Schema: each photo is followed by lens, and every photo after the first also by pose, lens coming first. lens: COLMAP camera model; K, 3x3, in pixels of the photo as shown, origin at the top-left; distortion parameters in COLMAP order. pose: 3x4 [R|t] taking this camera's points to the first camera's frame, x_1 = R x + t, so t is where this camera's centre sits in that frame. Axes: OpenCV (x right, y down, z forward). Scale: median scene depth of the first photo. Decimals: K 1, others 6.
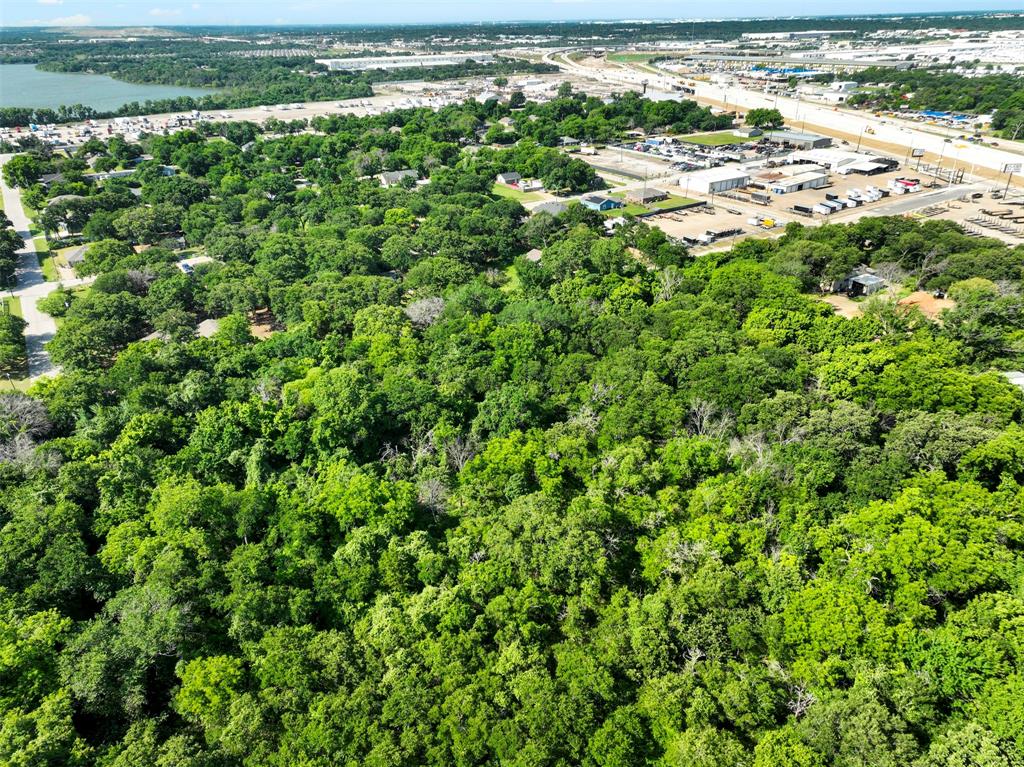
lens RADIAL K [[719.7, 0, 516.0], [0, 719.7, 383.4], [0, 0, 1]] dist [-0.003717, 0.021553]
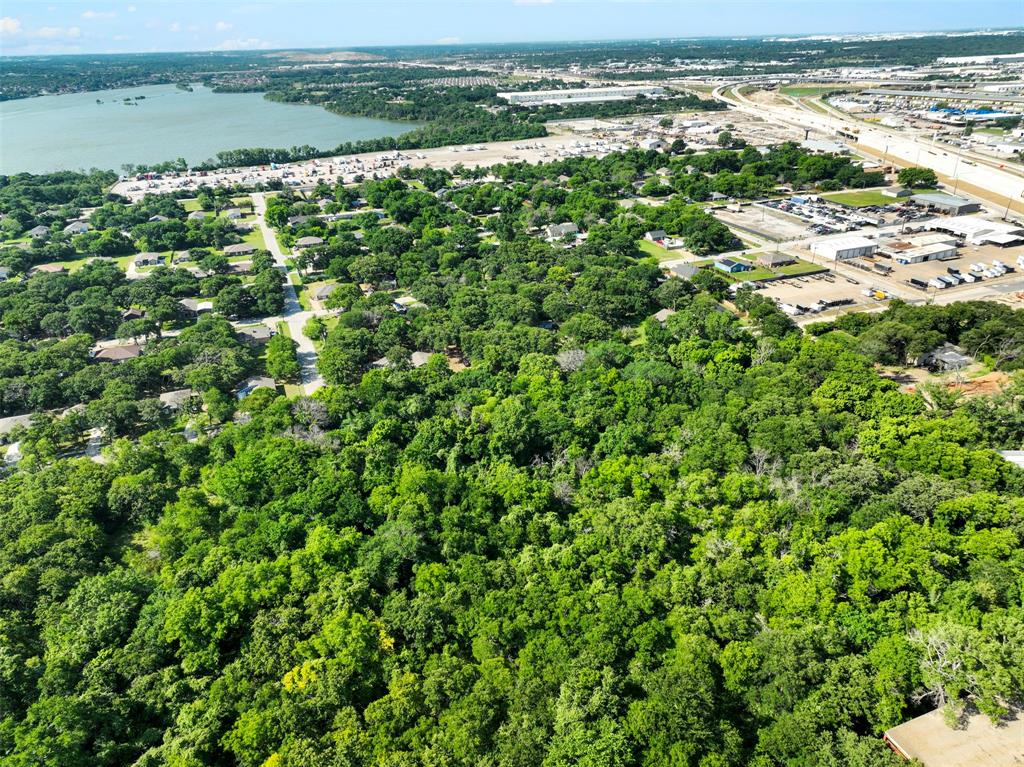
lens RADIAL K [[719.7, 0, 514.5], [0, 719.7, 385.4], [0, 0, 1]] dist [-0.003717, 0.021553]
pose [[0.975150, 0.086886, -0.203796, 0.027467], [-0.090015, 0.995922, -0.006117, -0.018886], [0.202433, 0.024310, 0.978994, -0.191320]]
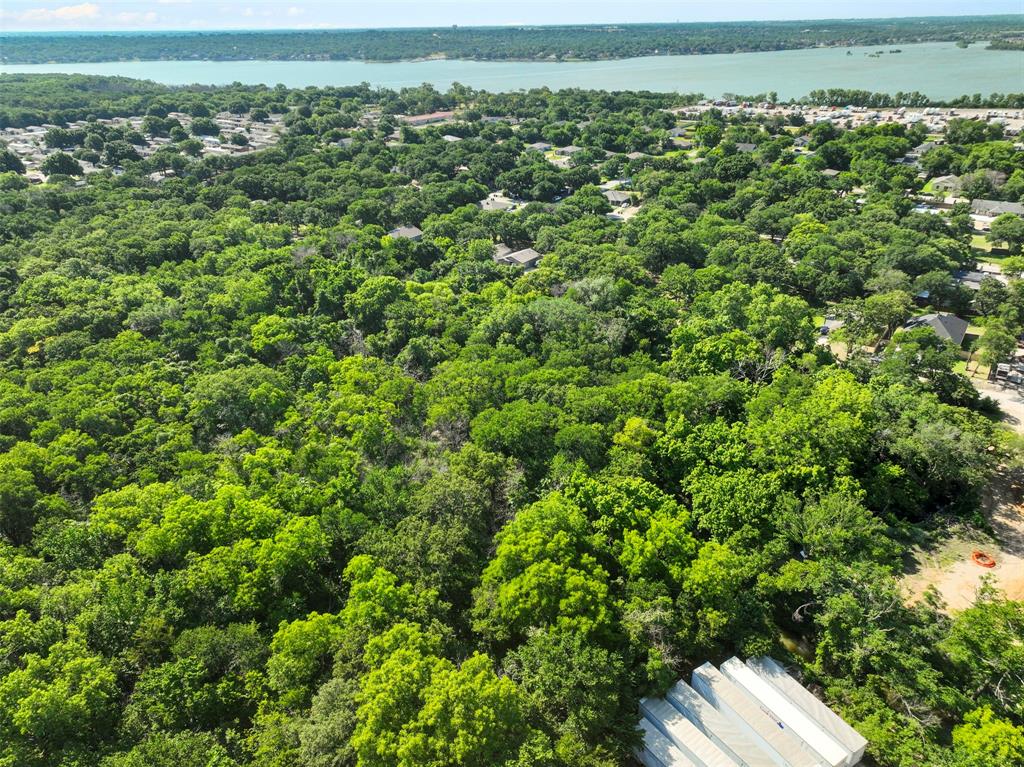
lens RADIAL K [[719.7, 0, 511.8], [0, 719.7, 385.9], [0, 0, 1]] dist [-0.003717, 0.021553]
pose [[0.353565, 0.429075, -0.831196, 0.438169], [-0.413556, 0.868732, 0.272538, -0.125262], [0.839025, 0.247386, 0.484600, 0.237187]]
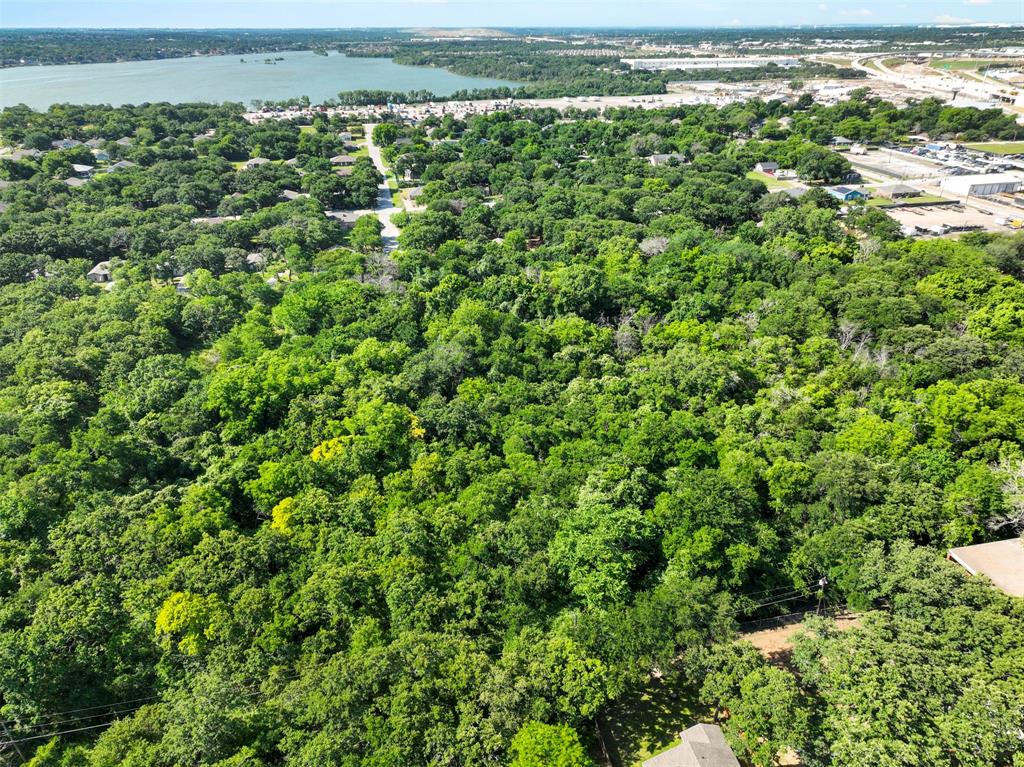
lens RADIAL K [[719.7, 0, 514.0], [0, 719.7, 384.1], [0, 0, 1]] dist [-0.003717, 0.021553]
pose [[0.925689, 0.177793, -0.333902, 0.063758], [-0.178502, 0.983517, 0.028826, 0.082590], [0.333523, 0.032918, 0.942167, -0.160928]]
